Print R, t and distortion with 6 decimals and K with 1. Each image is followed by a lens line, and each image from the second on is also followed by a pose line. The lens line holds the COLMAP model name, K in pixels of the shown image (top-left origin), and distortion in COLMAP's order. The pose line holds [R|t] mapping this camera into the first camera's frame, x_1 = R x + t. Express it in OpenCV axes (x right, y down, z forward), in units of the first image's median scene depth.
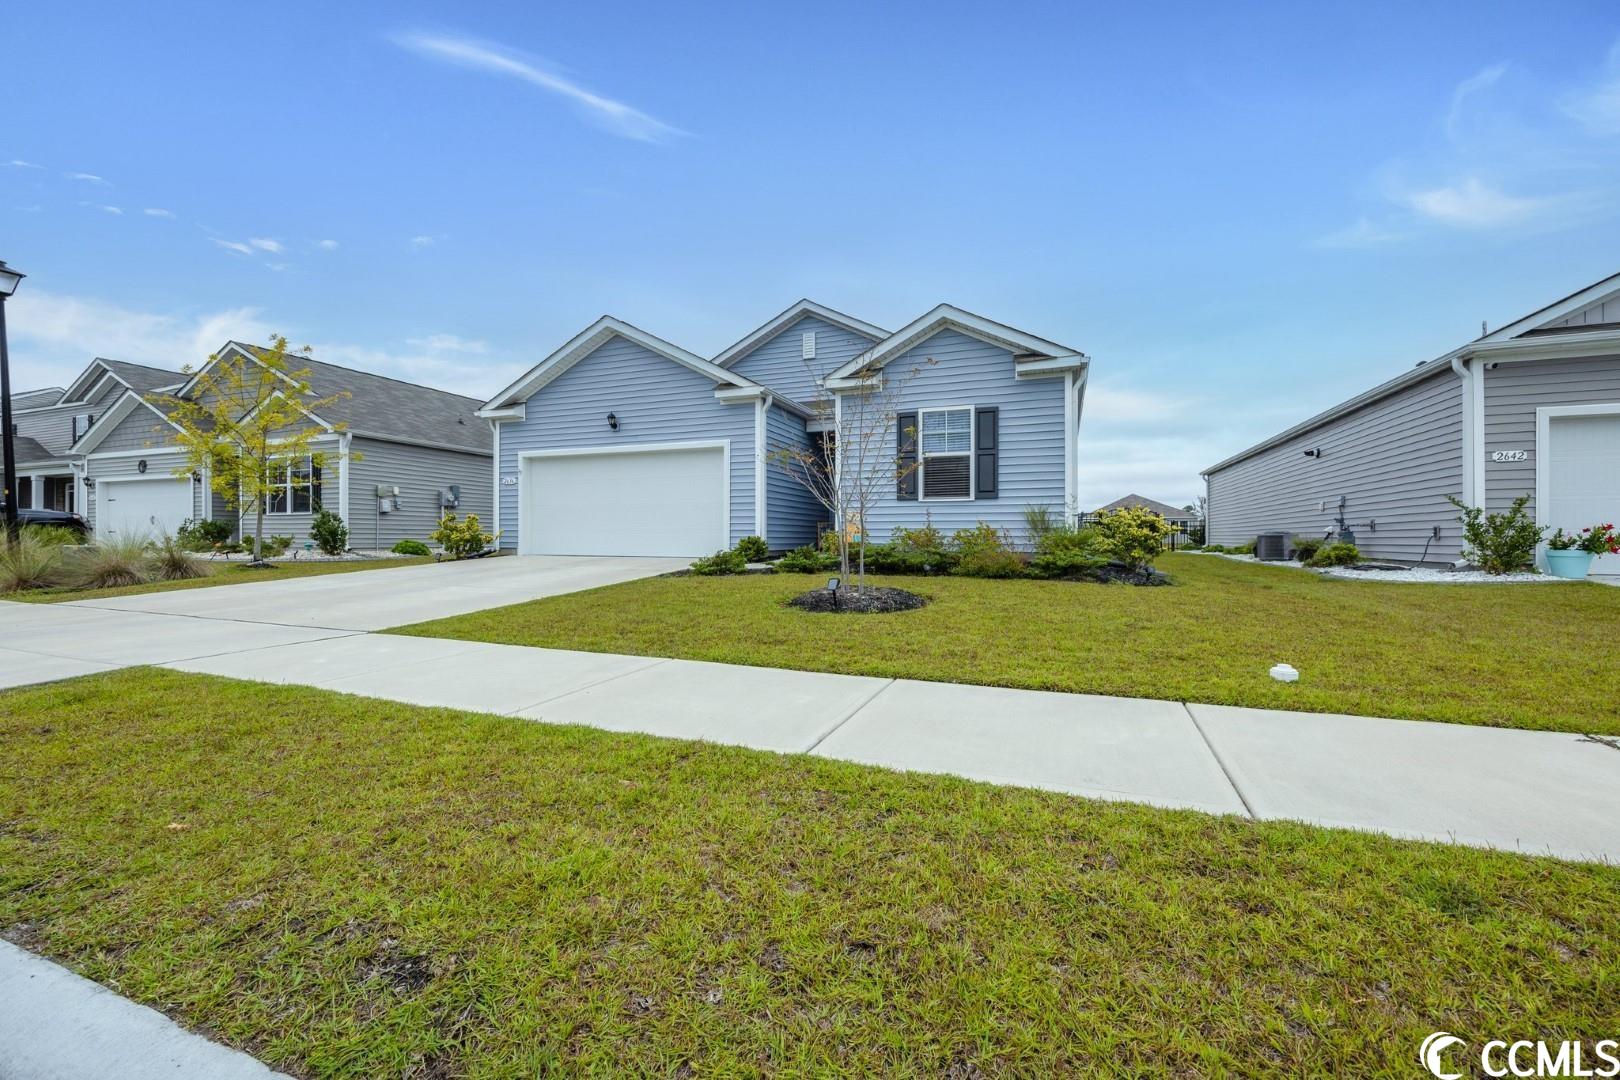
lens RADIAL K [[643.6, 0, 810.0], [0, 643.6, 540.0], [0, 0, 1]] dist [-0.010699, -0.000031]
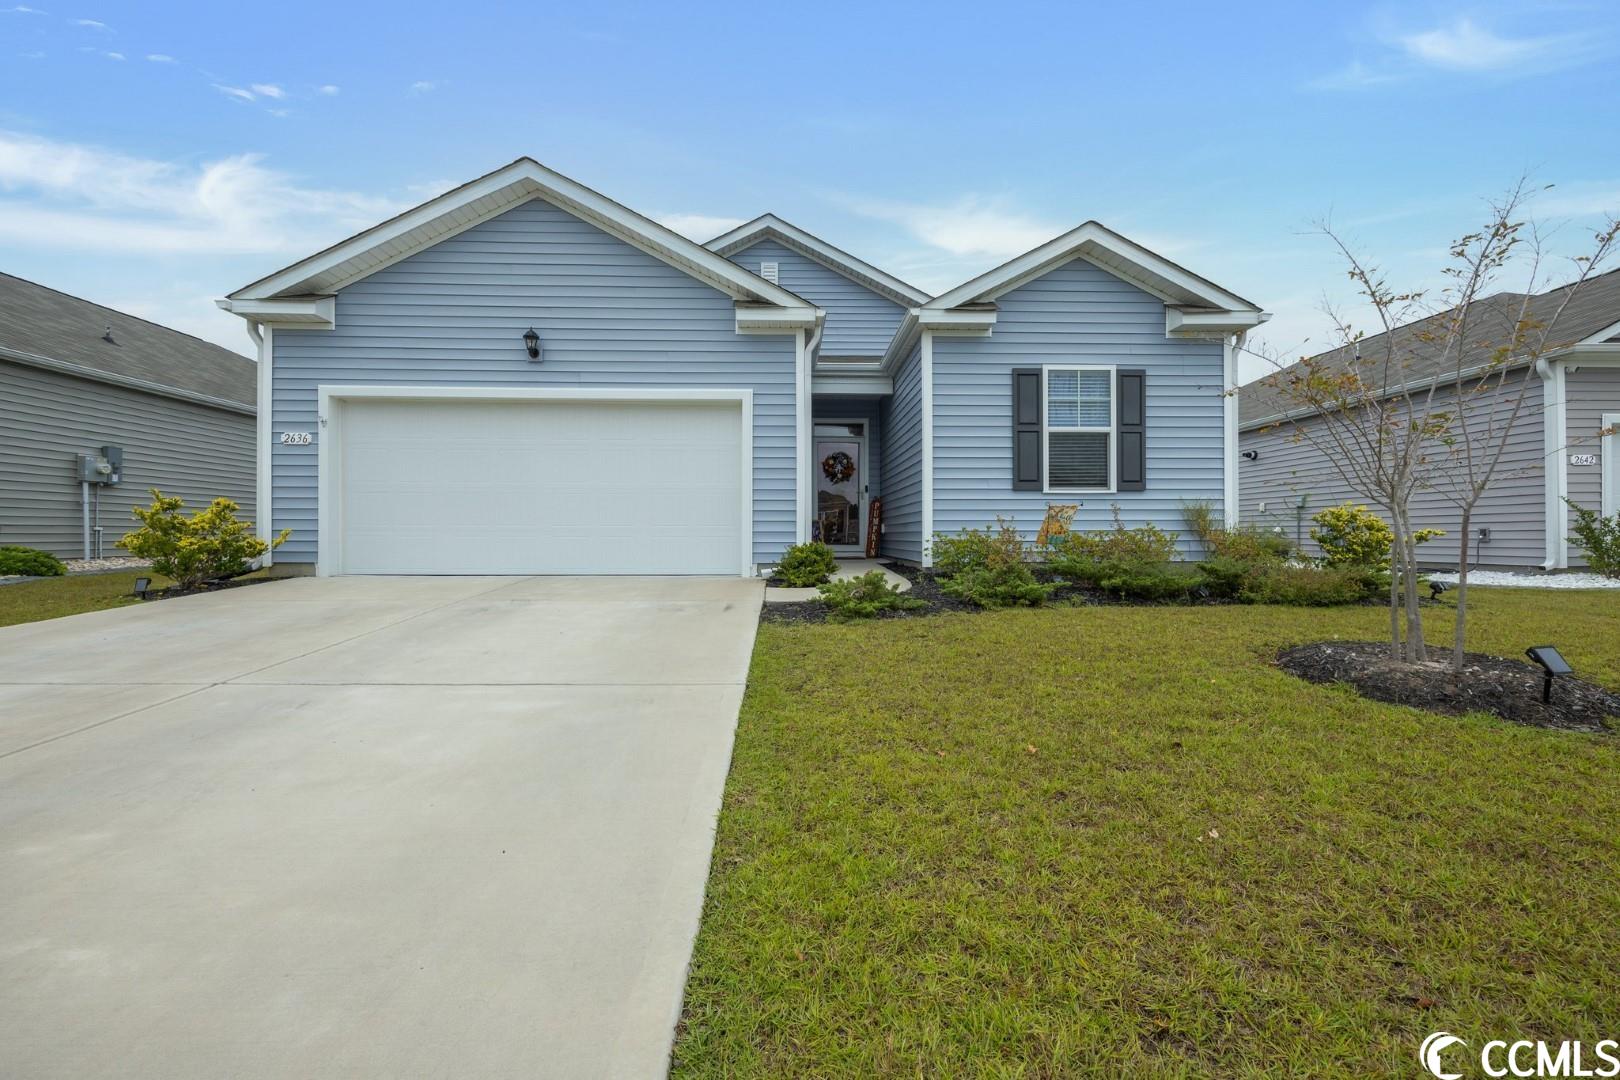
lens RADIAL K [[651.3, 0, 810.0], [0, 651.3, 540.0], [0, 0, 1]] dist [0.002952, 0.000102]
pose [[0.926469, -0.004257, 0.376348, -0.346841], [0.001464, 0.999969, 0.007707, -0.012623], [-0.376369, -0.006589, 0.926446, 0.413241]]
